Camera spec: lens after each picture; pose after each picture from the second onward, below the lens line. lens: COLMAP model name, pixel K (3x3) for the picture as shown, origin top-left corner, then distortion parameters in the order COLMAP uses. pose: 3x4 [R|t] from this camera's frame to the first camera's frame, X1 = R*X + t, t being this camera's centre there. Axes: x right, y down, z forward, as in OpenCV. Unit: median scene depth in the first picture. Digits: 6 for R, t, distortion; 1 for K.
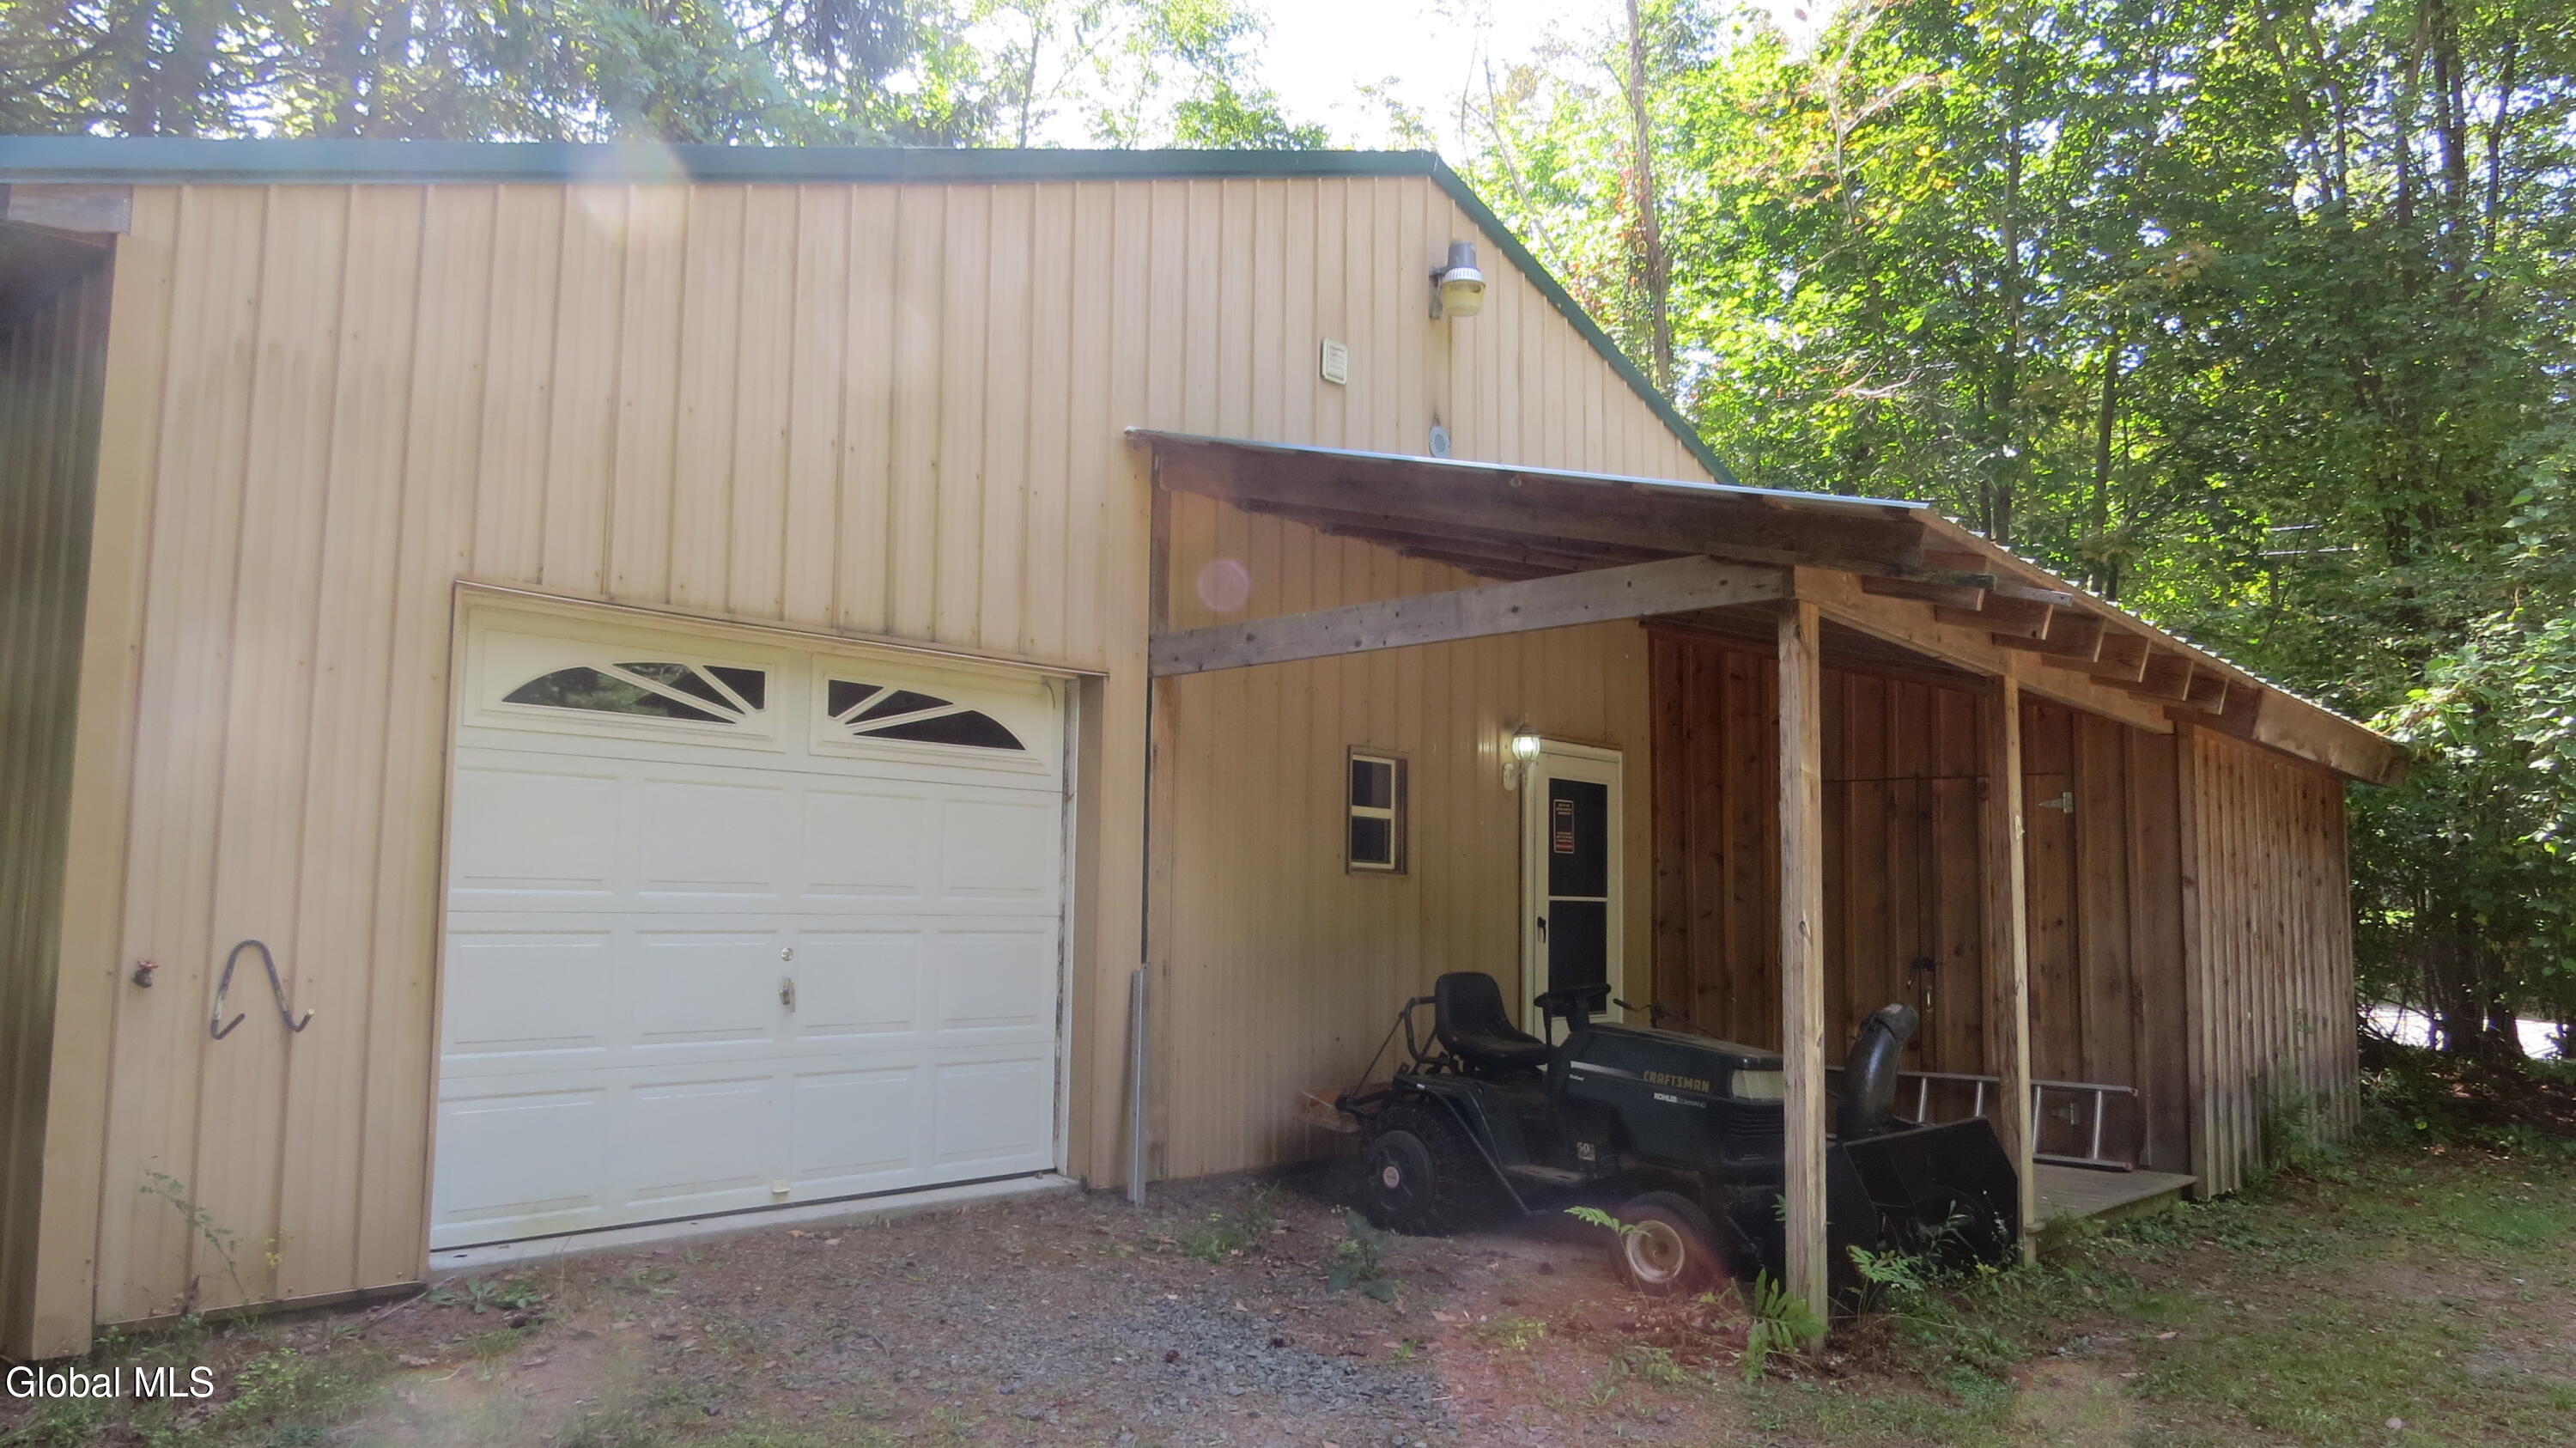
lens RADIAL K [[1818.3, 0, 1292.4], [0, 1818.3, 735.8], [0, 0, 1]] dist [-0.034887, 0.009661]
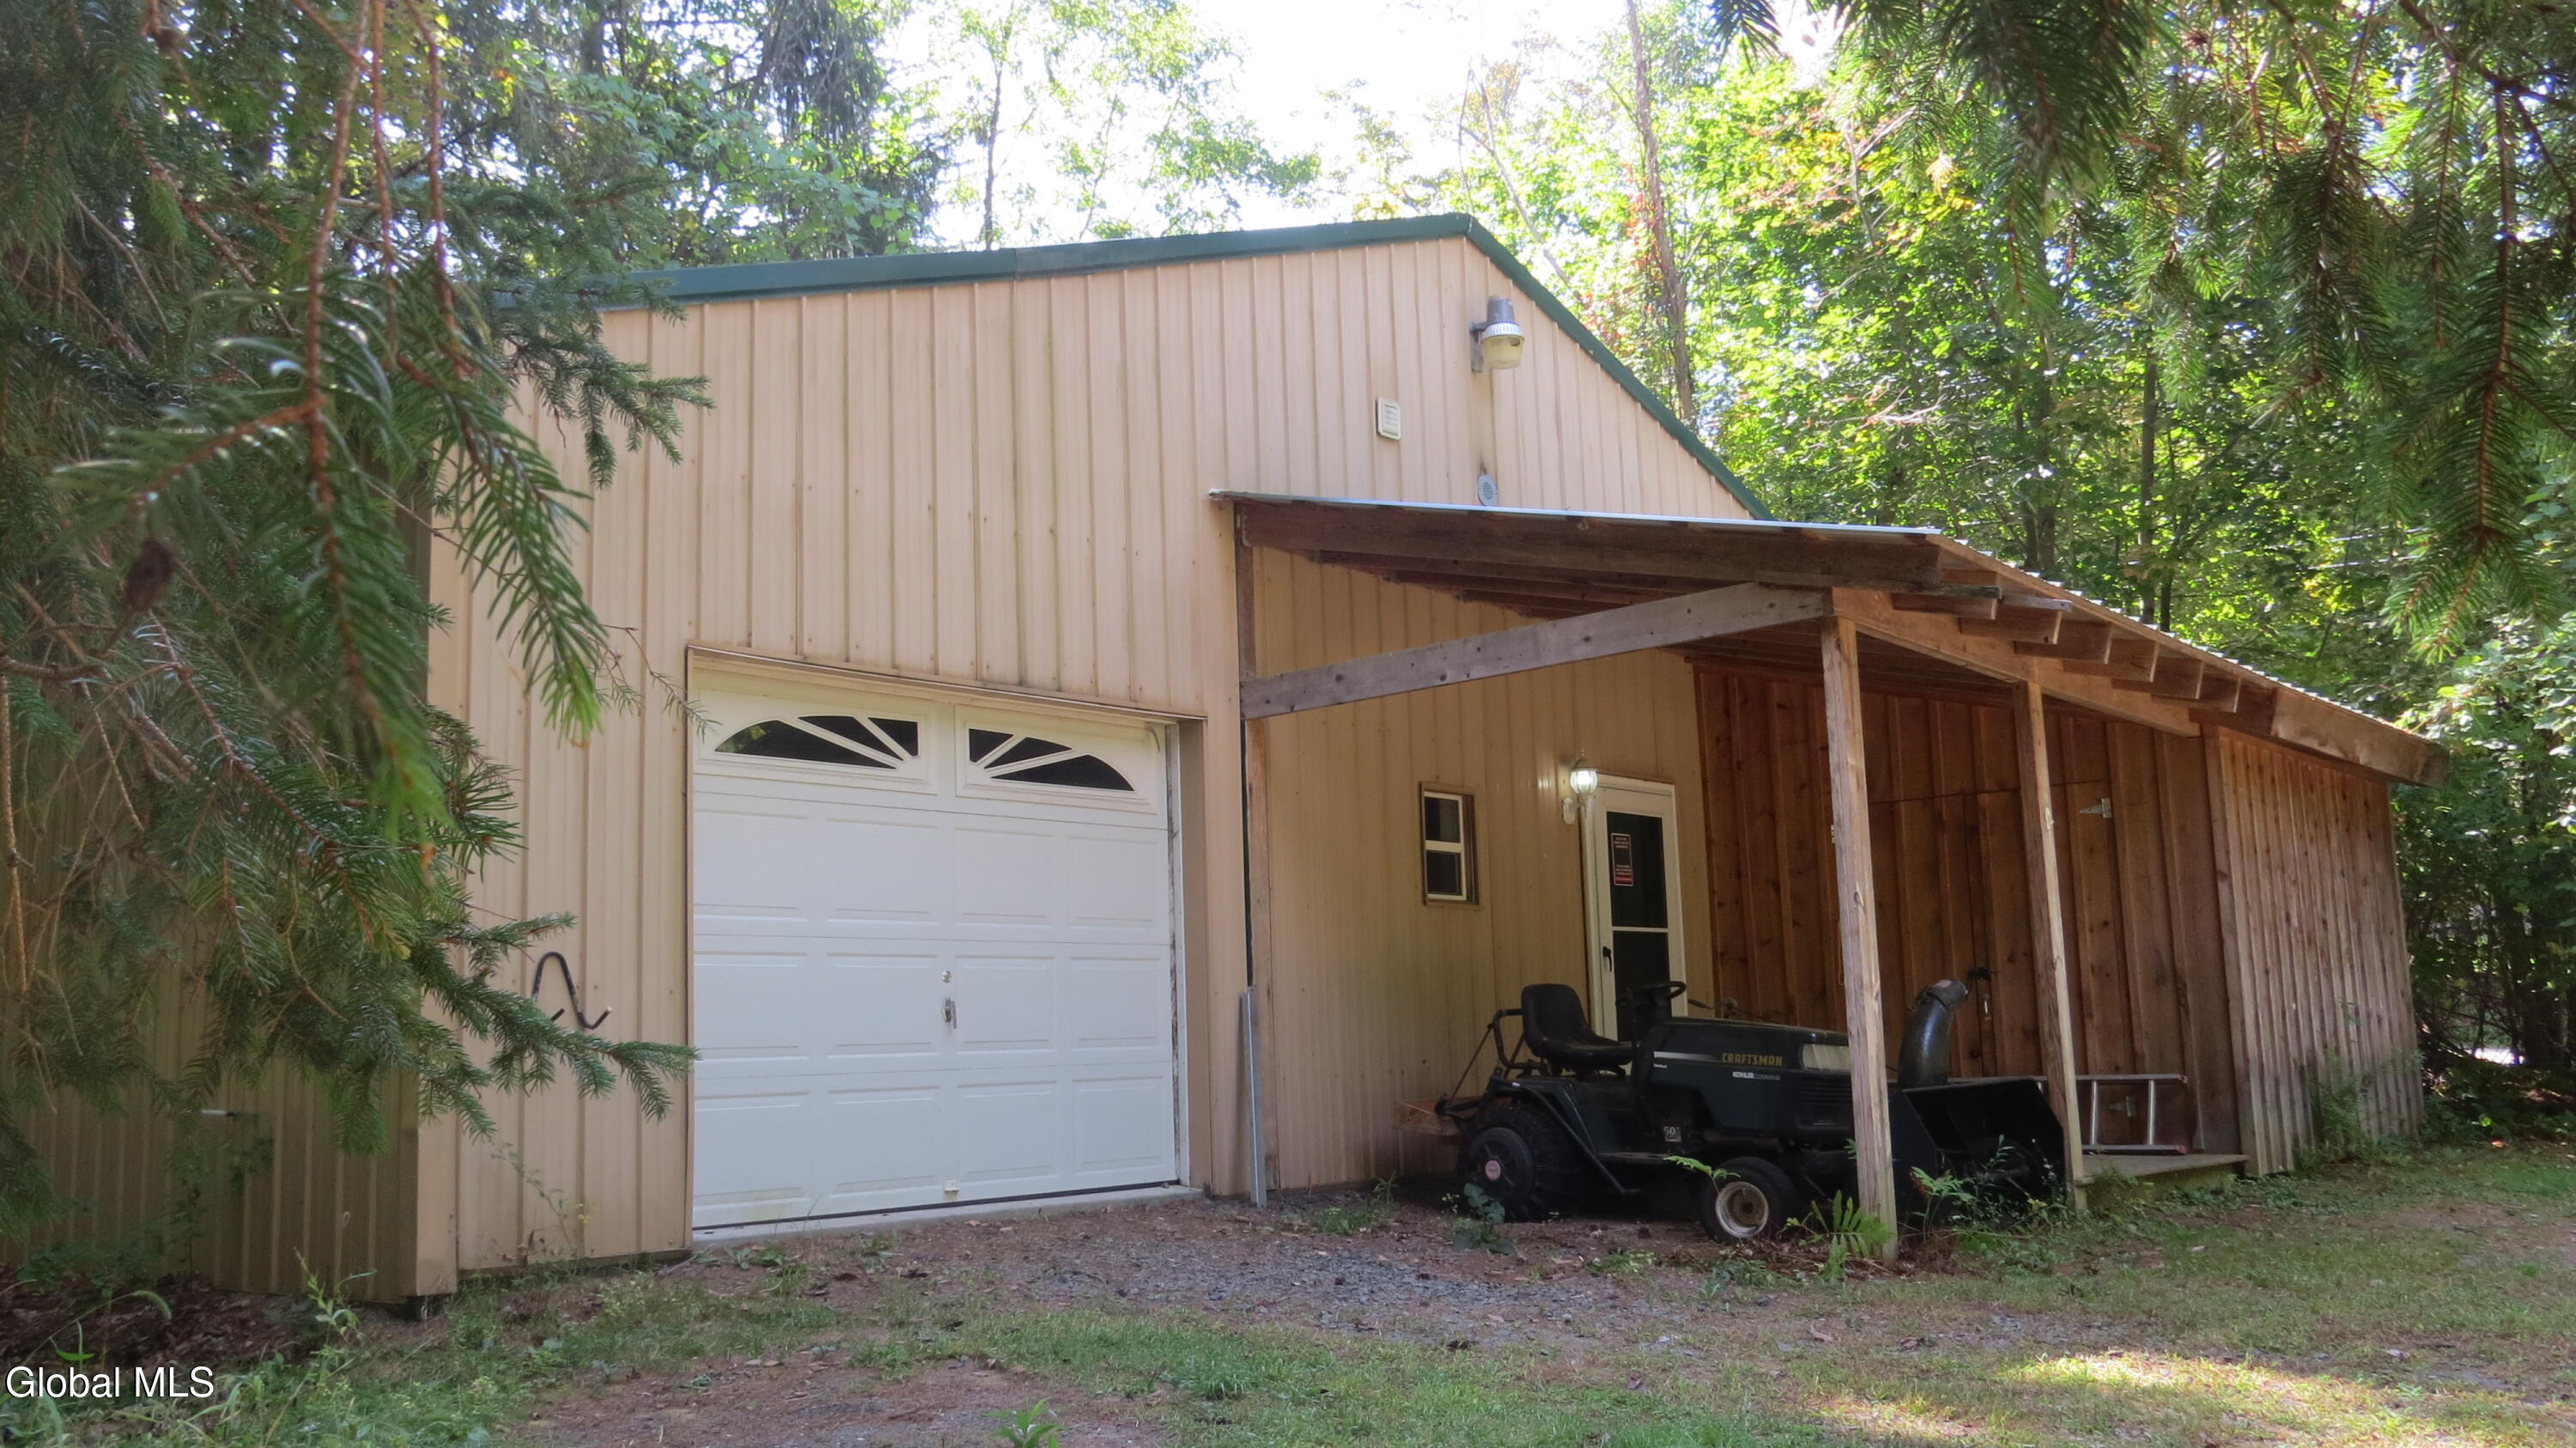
lens RADIAL K [[2175.2, 0, 1287.3], [0, 2175.2, 728.5], [0, 0, 1]] dist [-0.045906, 0.060918]
pose [[0.998879, -0.043131, 0.019493, -0.076094], [0.044036, 0.997842, -0.048698, 0.036259], [-0.017351, 0.049502, 0.998623, -0.279869]]
